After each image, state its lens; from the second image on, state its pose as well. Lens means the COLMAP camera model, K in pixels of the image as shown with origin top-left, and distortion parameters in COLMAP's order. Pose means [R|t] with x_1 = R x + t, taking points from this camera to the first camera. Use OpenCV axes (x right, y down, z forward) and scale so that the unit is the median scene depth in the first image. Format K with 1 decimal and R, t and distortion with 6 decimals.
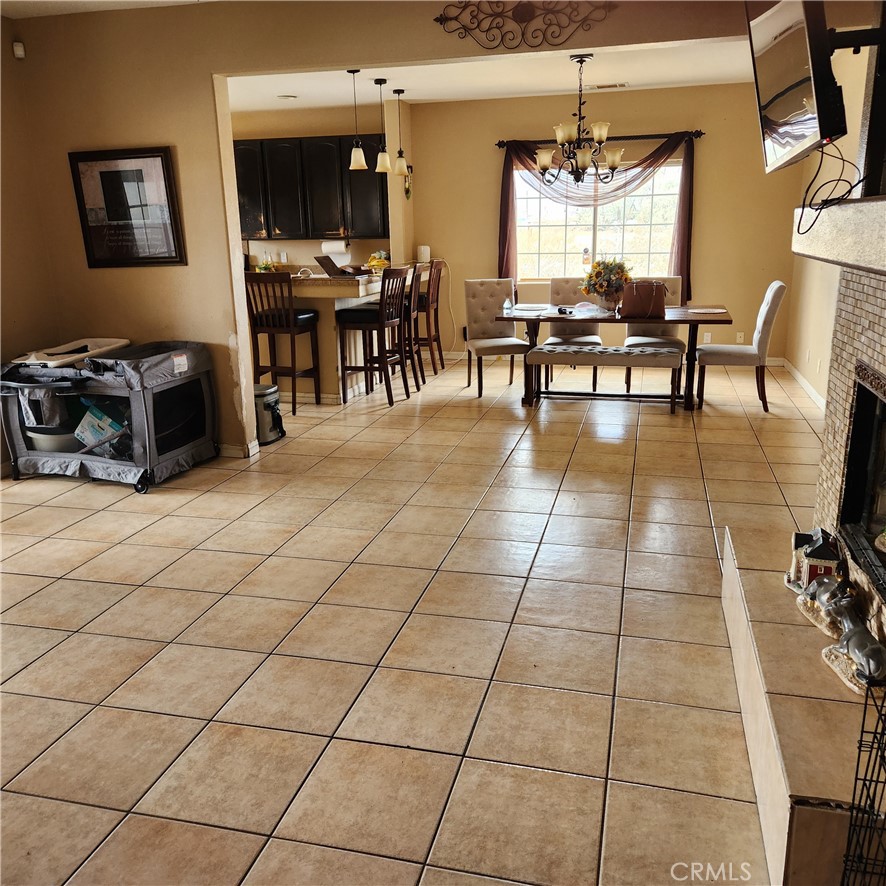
lens RADIAL K [[779.5, 0, 446.1], [0, 779.5, 441.9], [0, 0, 1]] dist [0.067004, -0.055368]
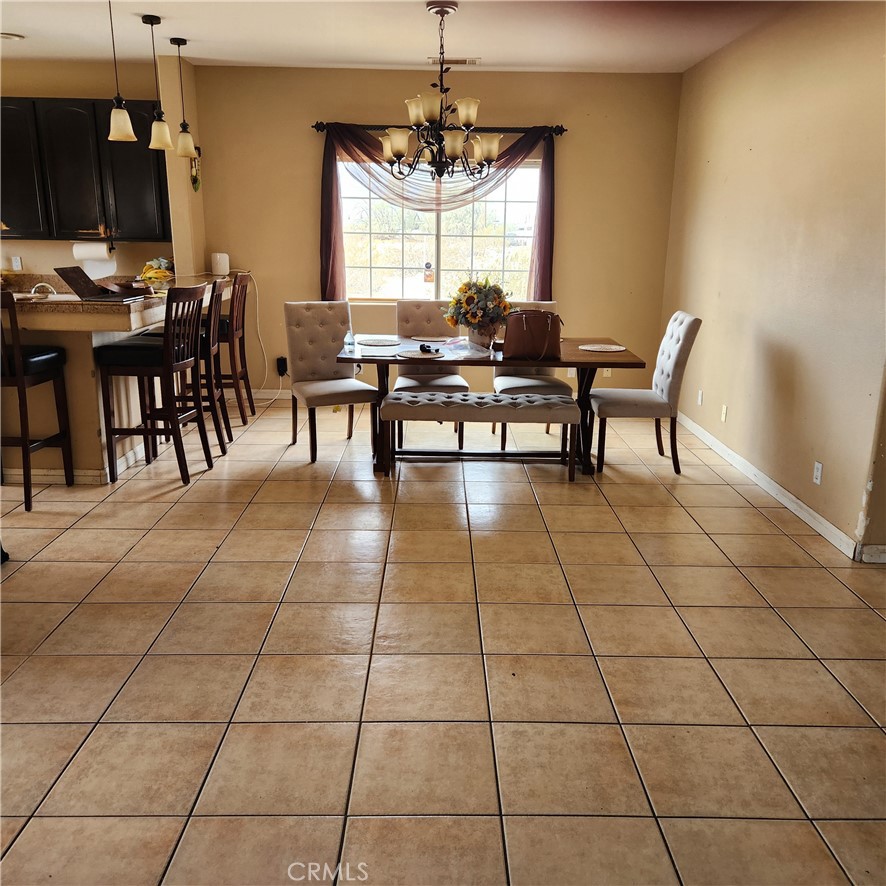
lens RADIAL K [[779.5, 0, 442.6], [0, 779.5, 437.0], [0, 0, 1]] dist [0.067004, -0.055368]
pose [[0.965729, -0.034307, 0.257274, -0.027754], [0.037842, 0.999245, -0.008798, -0.070911], [-0.256777, 0.018233, 0.966299, 0.260140]]
